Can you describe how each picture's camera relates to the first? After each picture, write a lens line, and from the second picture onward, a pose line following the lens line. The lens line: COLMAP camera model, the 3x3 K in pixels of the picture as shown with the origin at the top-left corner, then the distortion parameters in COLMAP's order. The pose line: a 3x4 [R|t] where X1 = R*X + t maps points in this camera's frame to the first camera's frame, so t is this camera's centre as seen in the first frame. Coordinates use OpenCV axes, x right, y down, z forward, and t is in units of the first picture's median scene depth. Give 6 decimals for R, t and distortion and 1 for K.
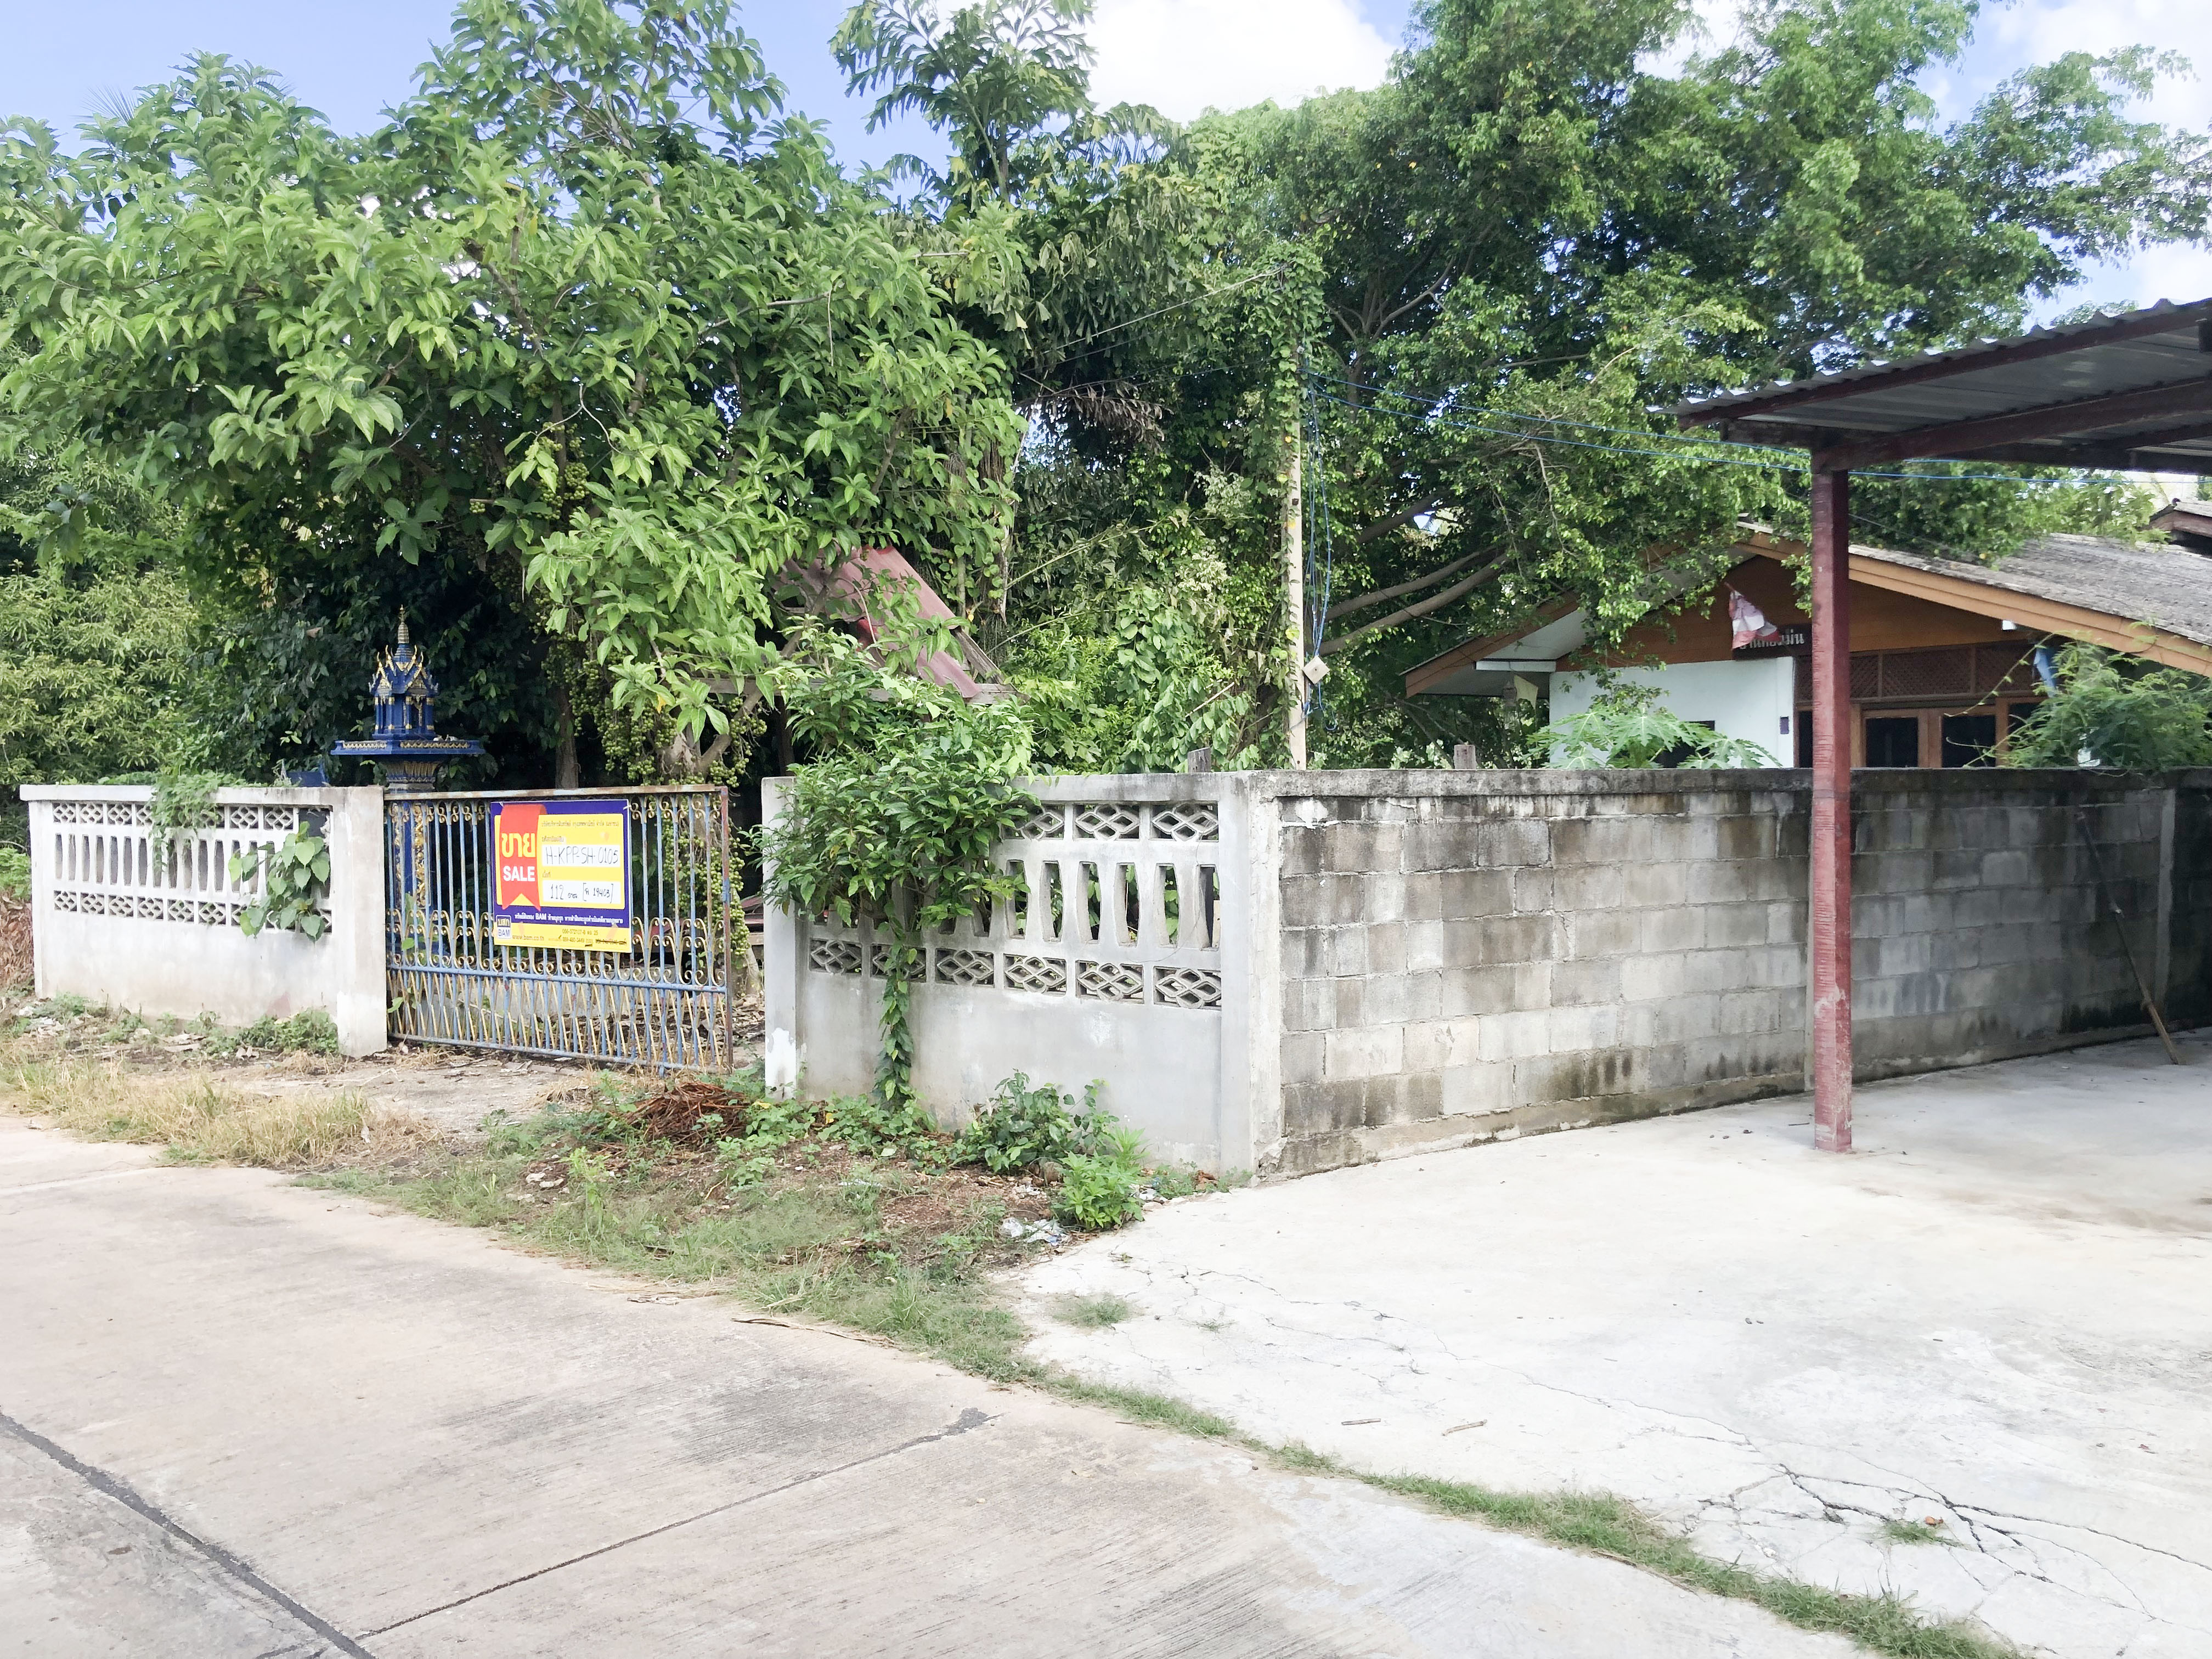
lens RADIAL K [[1796.0, 0, 1144.3], [0, 1796.0, 821.2], [0, 0, 1]] dist [0.127174, -0.249884]
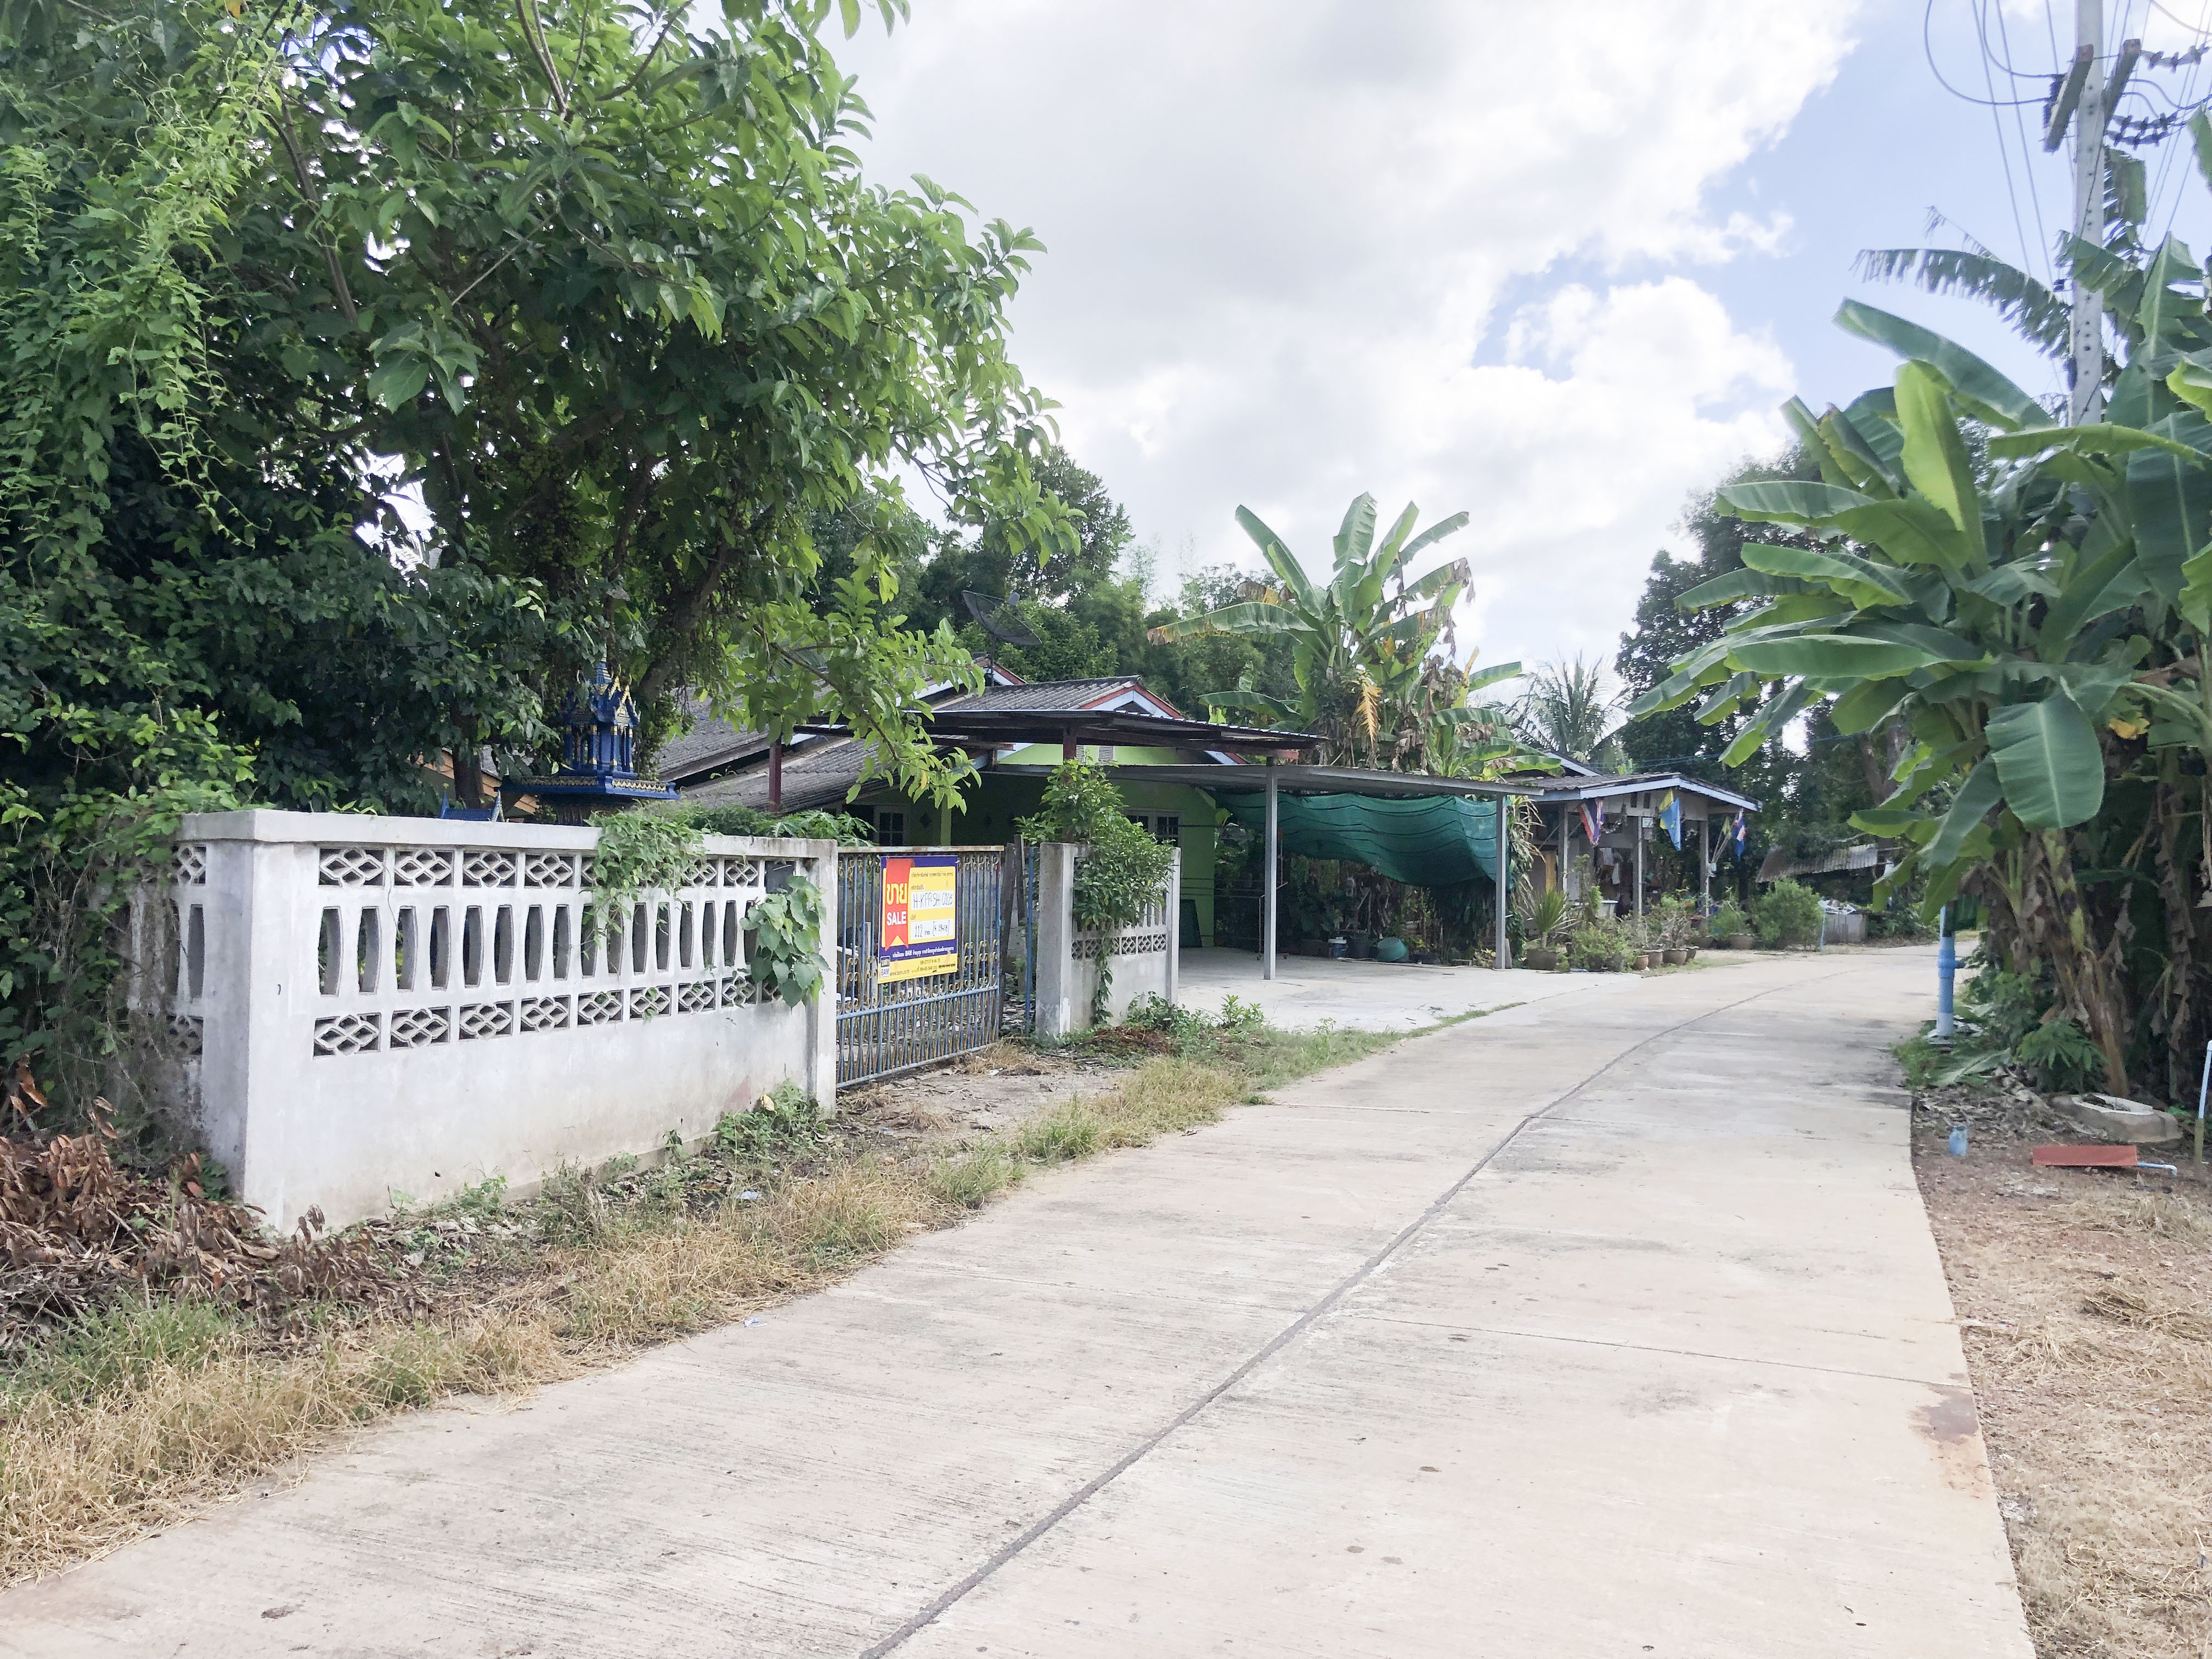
lens RADIAL K [[1796.0, 0, 1144.3], [0, 1796.0, 821.2], [0, 0, 1]] dist [0.127174, -0.249884]
pose [[-0.312667, 0.016371, 0.949722, -1.483713], [-0.007404, 0.999779, -0.019672, -0.011721], [-0.949834, -0.013182, -0.312477, 1.209194]]
